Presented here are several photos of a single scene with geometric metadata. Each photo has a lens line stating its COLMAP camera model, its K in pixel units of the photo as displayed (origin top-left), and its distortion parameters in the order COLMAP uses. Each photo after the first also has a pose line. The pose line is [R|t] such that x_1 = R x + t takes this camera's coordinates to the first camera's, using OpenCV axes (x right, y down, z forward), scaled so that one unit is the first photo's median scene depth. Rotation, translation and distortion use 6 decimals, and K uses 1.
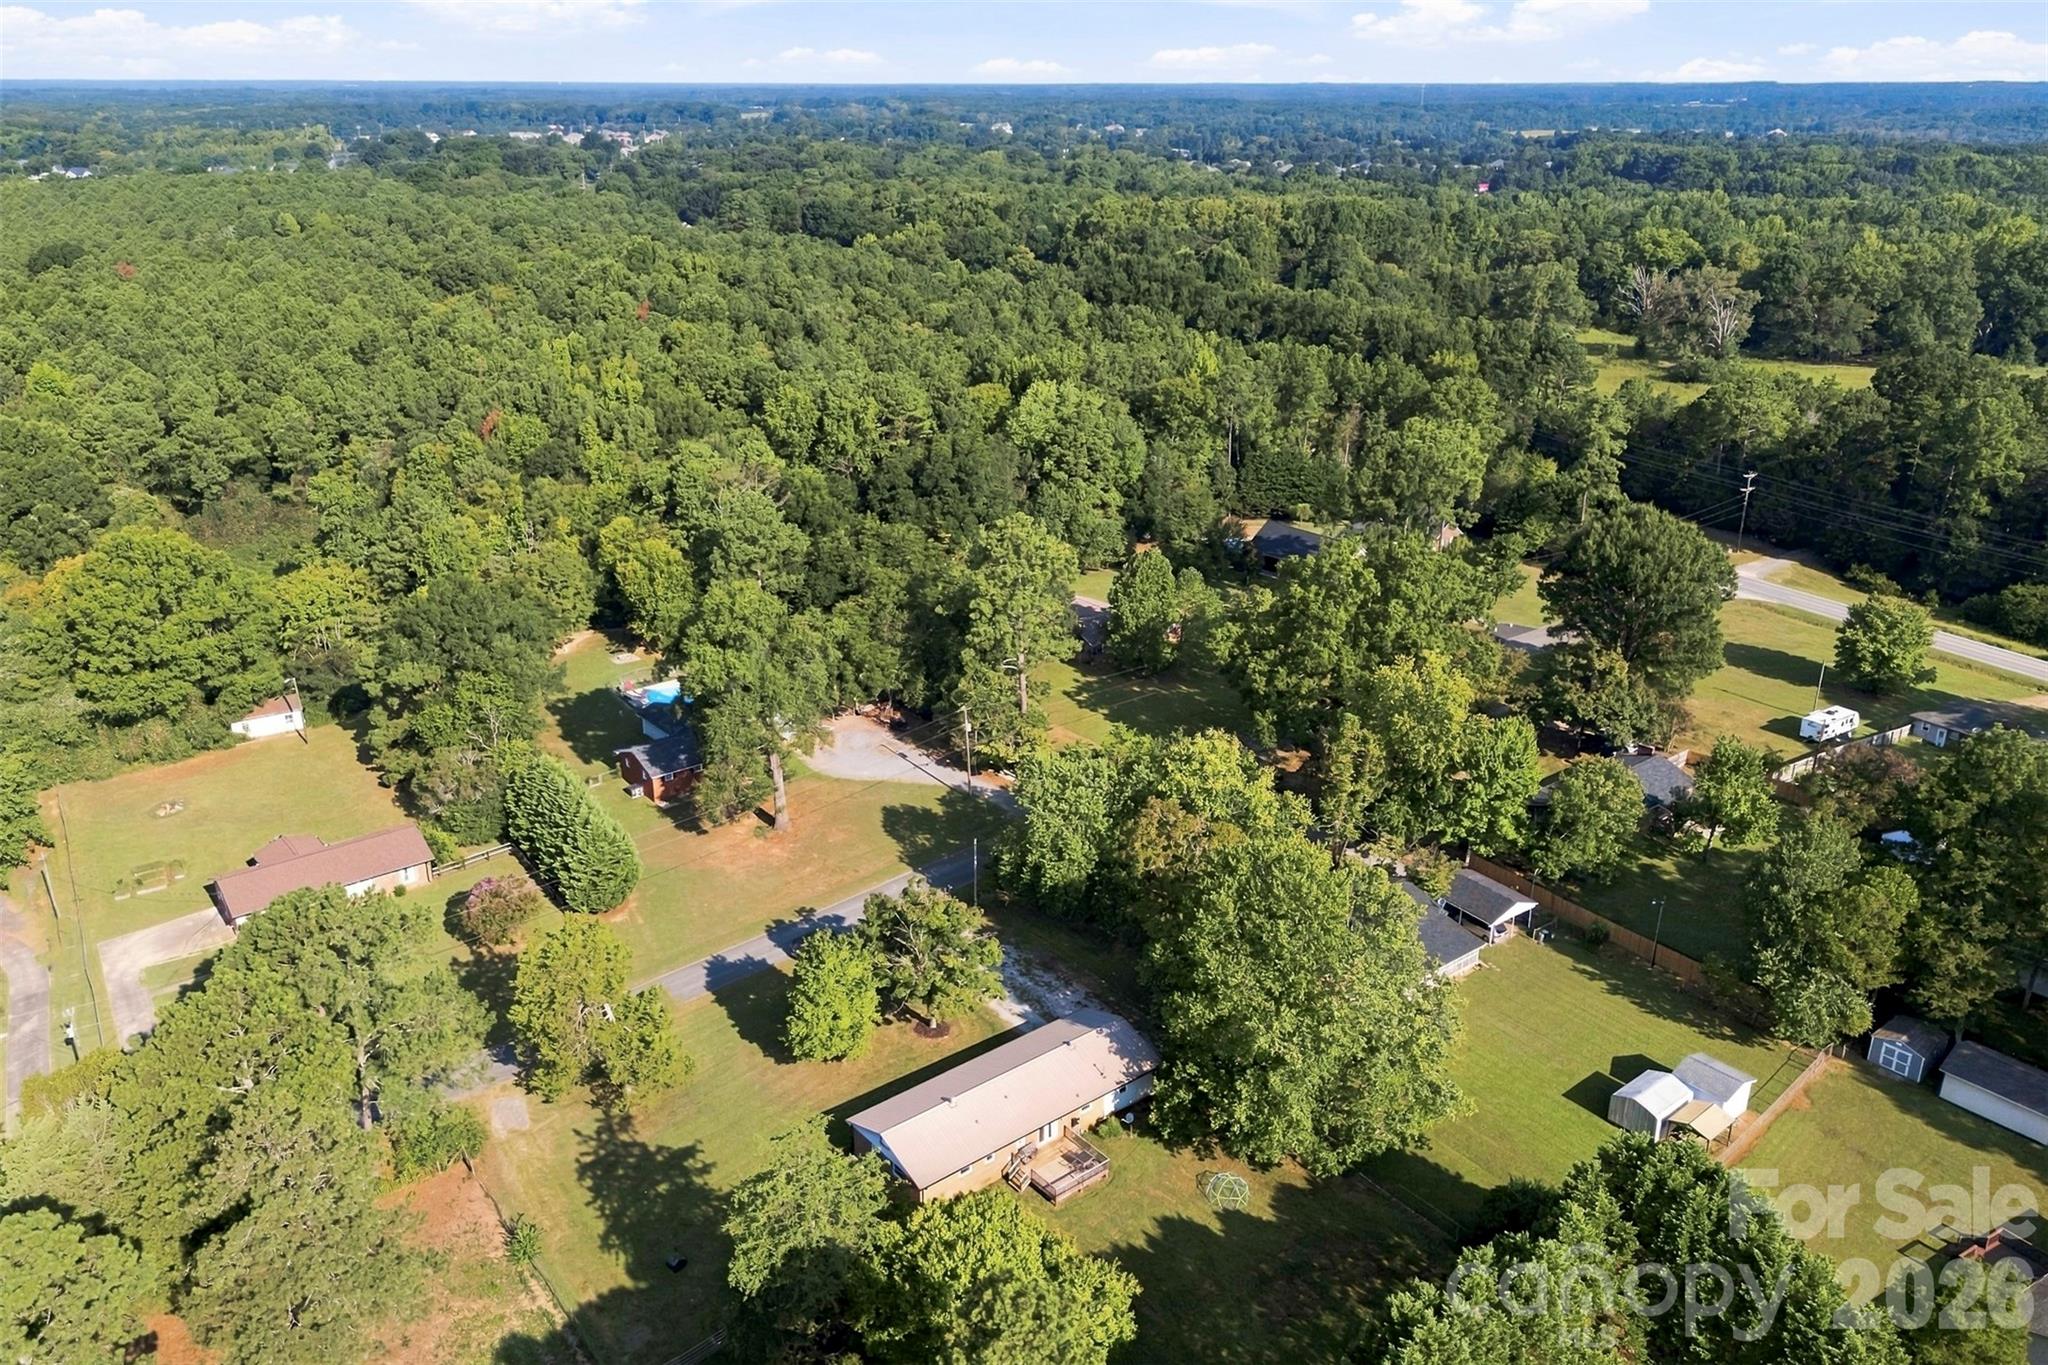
lens RADIAL K [[1493.4, 0, 1020.5], [0, 1493.4, 679.6], [0, 0, 1]] dist [0.060650, -0.059773]
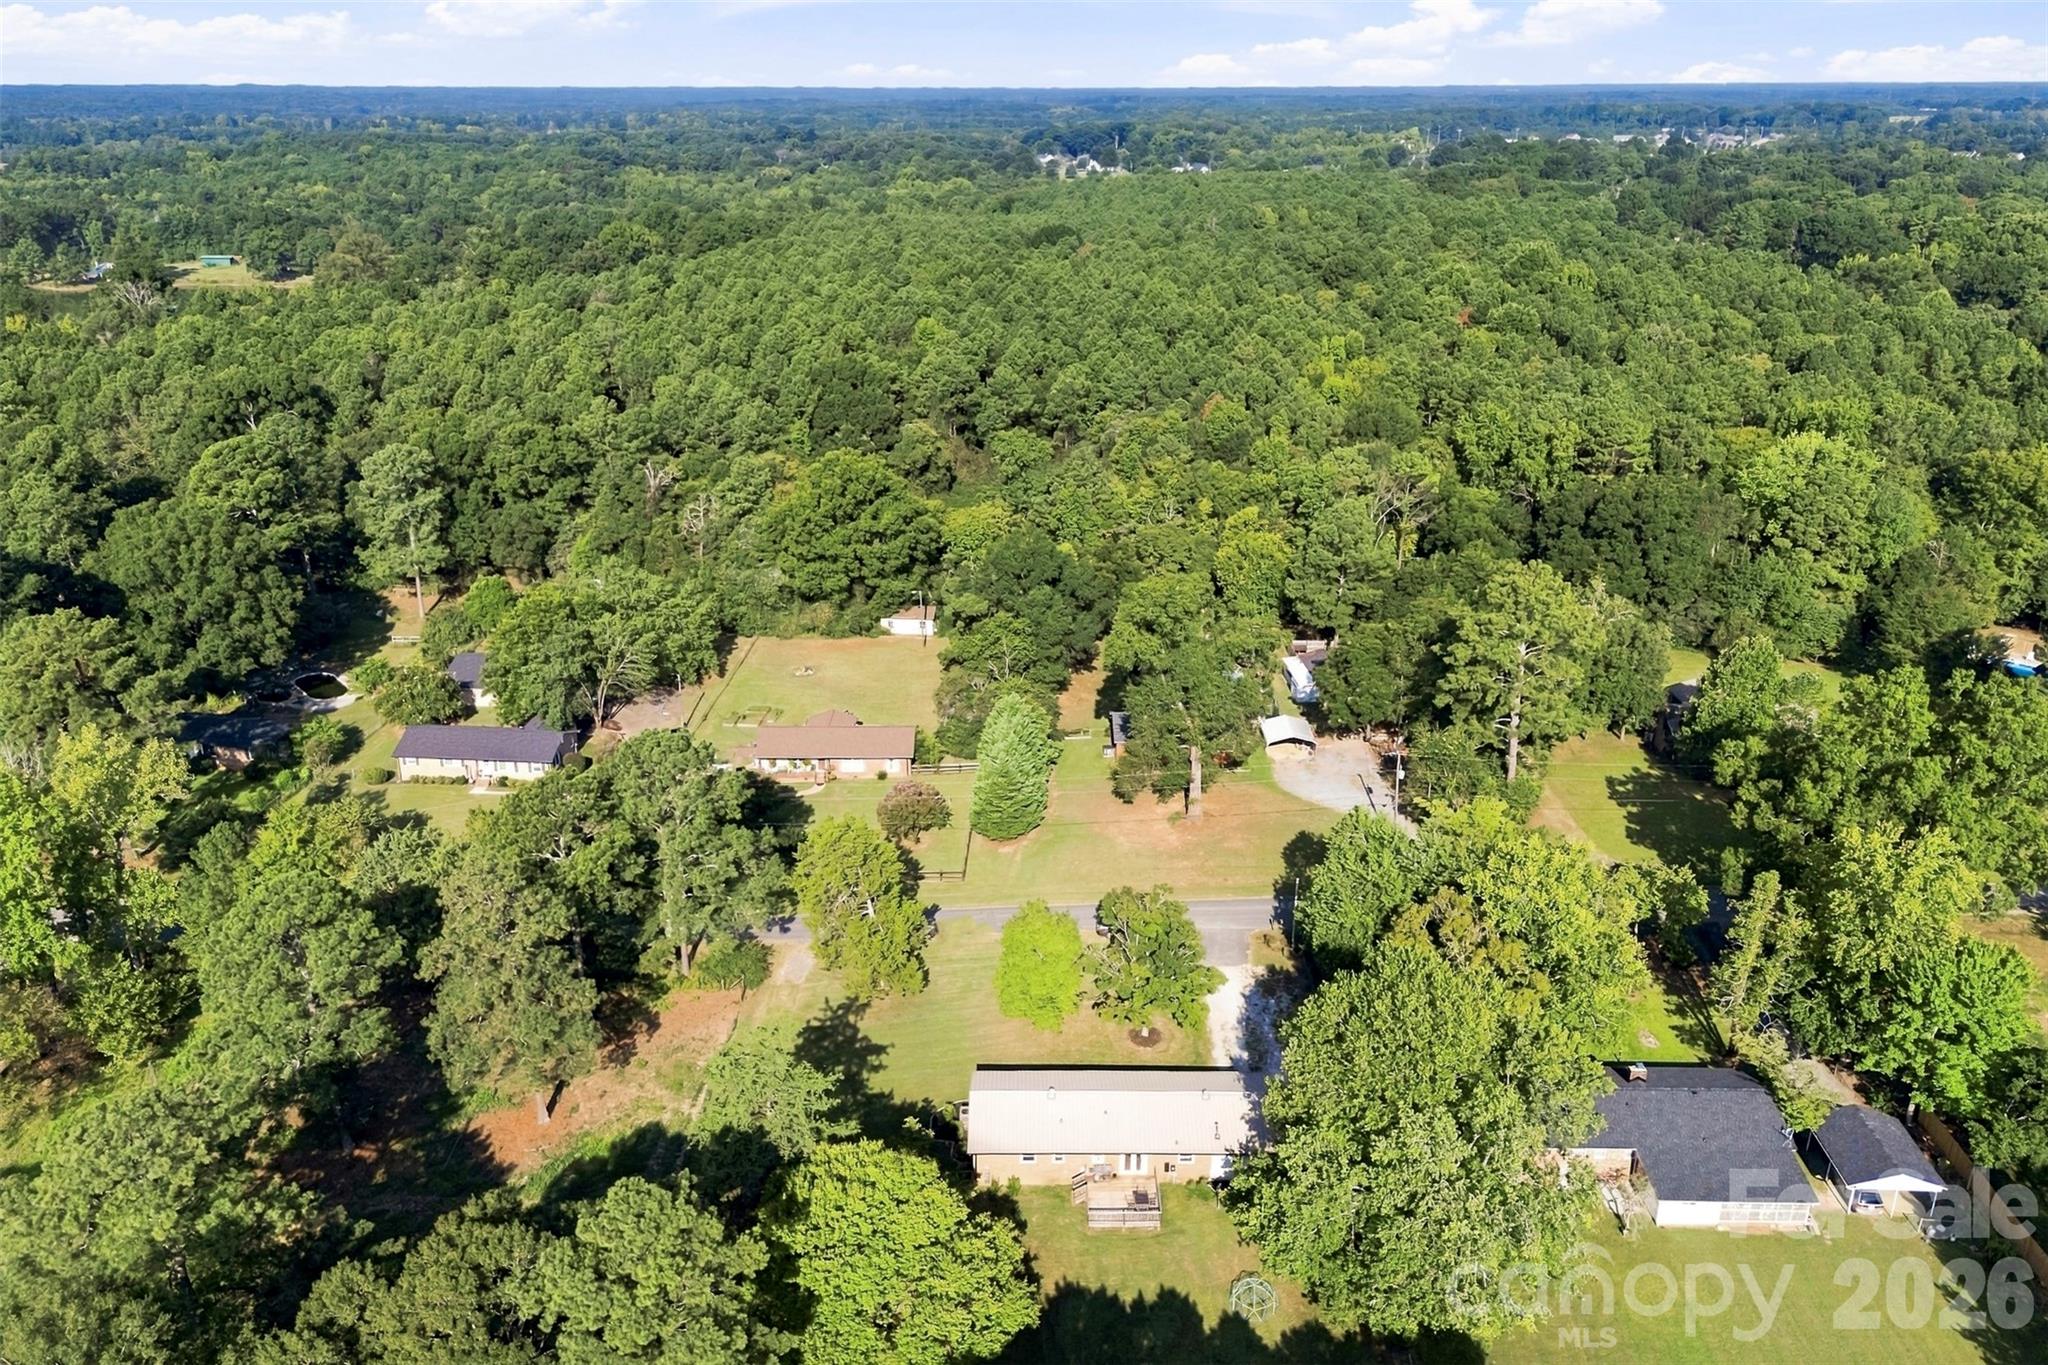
lens RADIAL K [[1493.4, 0, 1020.5], [0, 1493.4, 679.6], [0, 0, 1]] dist [0.060650, -0.059773]
pose [[0.785096, 0.224923, -0.577092, 0.232397], [-0.225980, 0.971525, 0.071222, -0.028970], [0.576678, 0.074495, 0.813568, 0.072125]]
